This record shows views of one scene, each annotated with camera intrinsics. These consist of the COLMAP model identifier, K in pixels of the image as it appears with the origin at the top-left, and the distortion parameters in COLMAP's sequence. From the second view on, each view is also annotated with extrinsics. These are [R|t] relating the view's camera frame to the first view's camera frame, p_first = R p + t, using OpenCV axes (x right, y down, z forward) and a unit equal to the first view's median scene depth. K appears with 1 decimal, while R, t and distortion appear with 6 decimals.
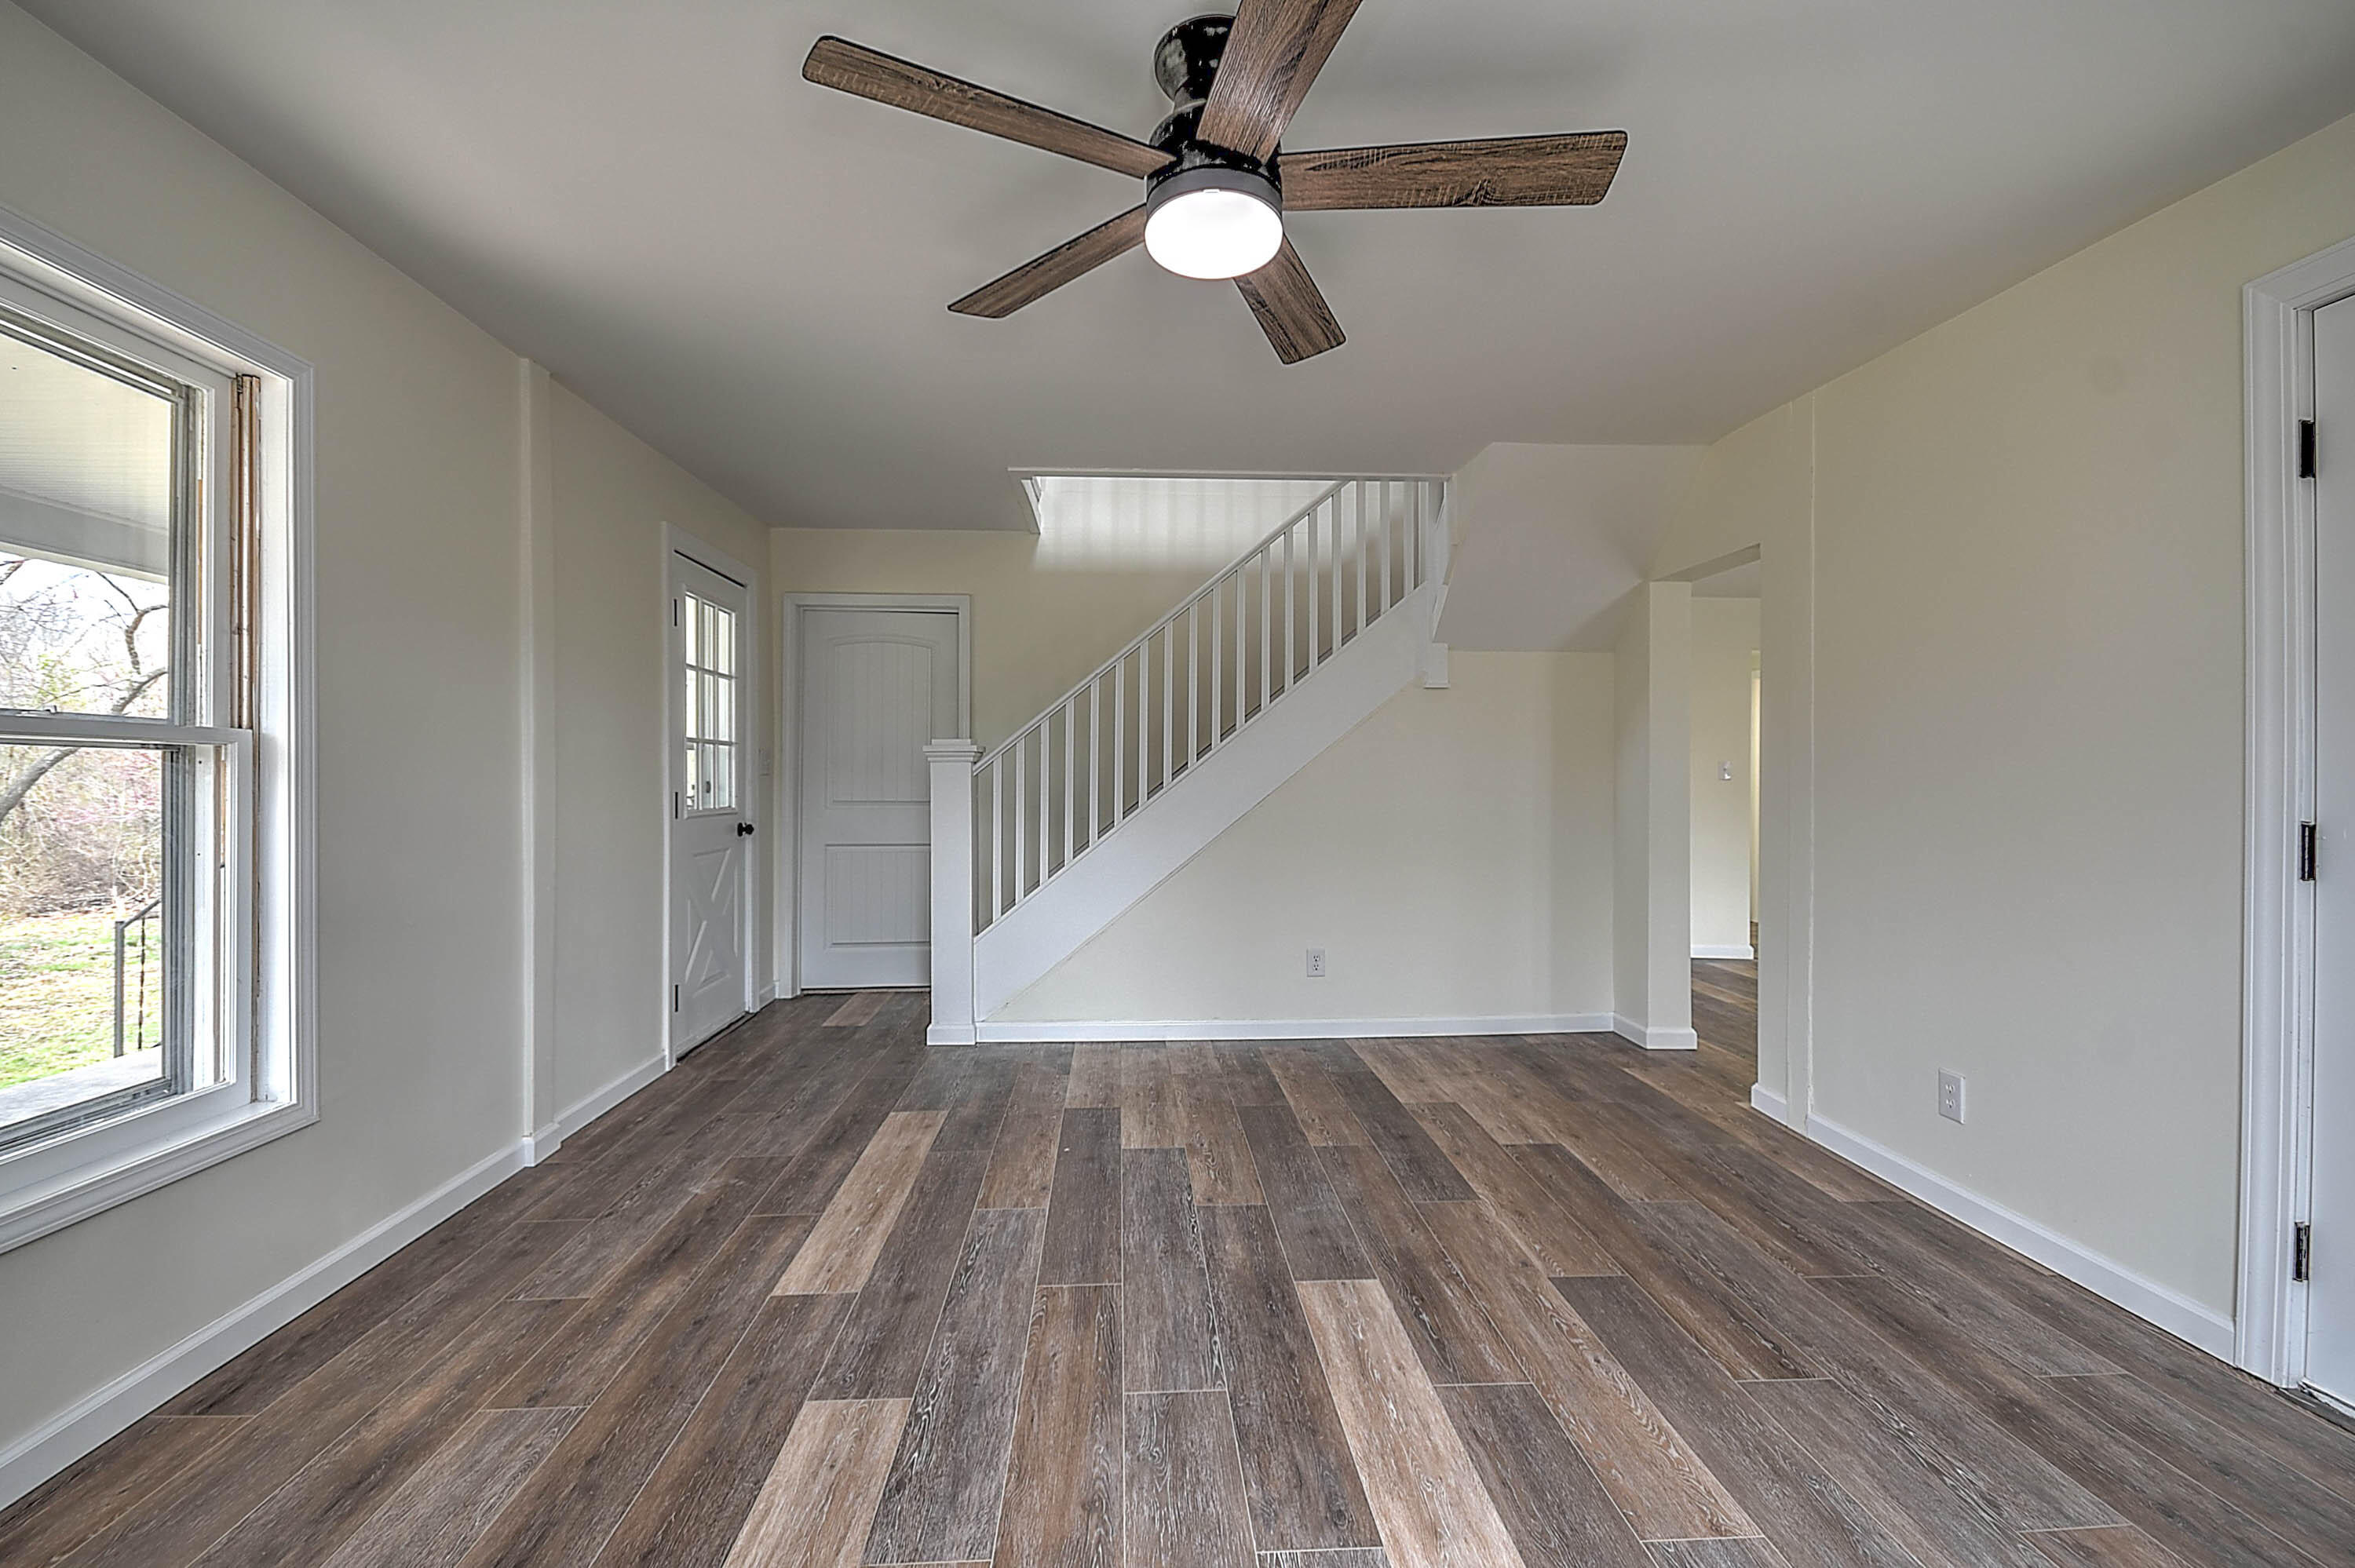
lens RADIAL K [[1025.2, 0, 1176.4], [0, 1025.2, 782.8], [0, 0, 1]] dist [0.010804, -0.005704]
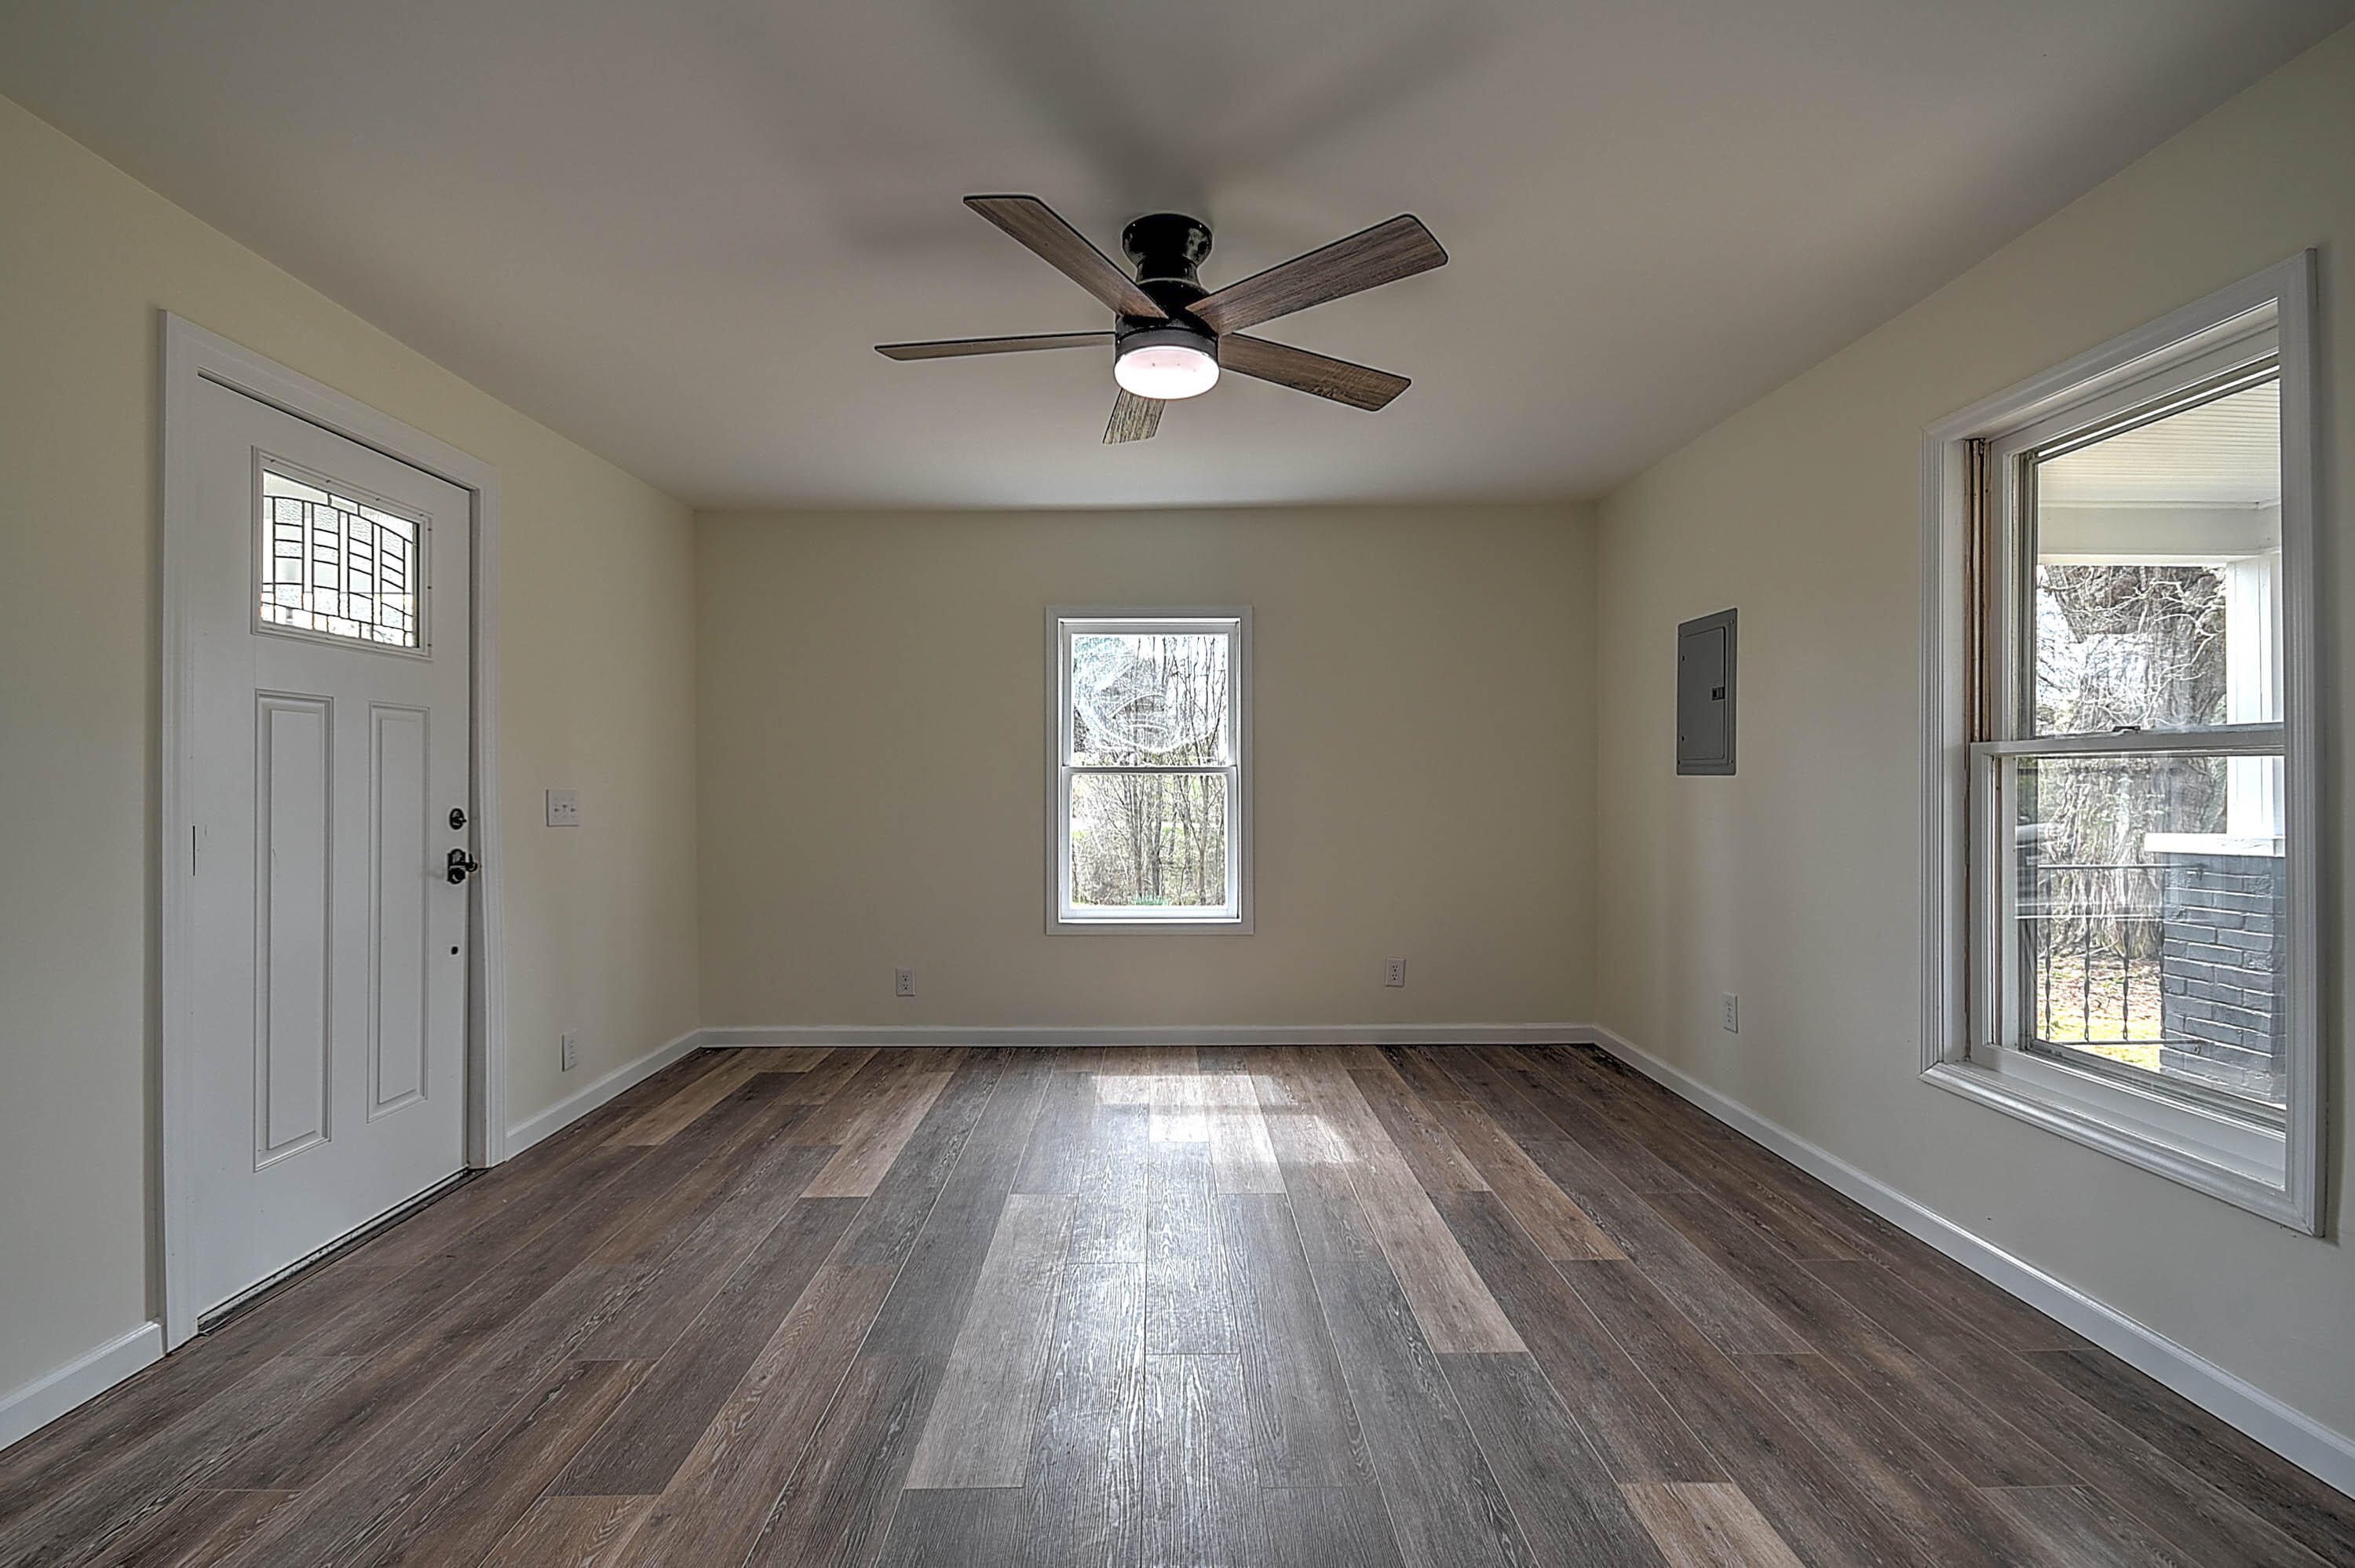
lens RADIAL K [[1025.2, 0, 1181.5], [0, 1025.2, 777.5], [0, 0, 1]] dist [0.010804, -0.005704]
pose [[-0.999539, -0.000189, 0.030370, -0.014254], [-0.000168, 1.000000, 0.000687, -0.009099], [-0.030370, 0.000682, -0.999538, 1.372285]]
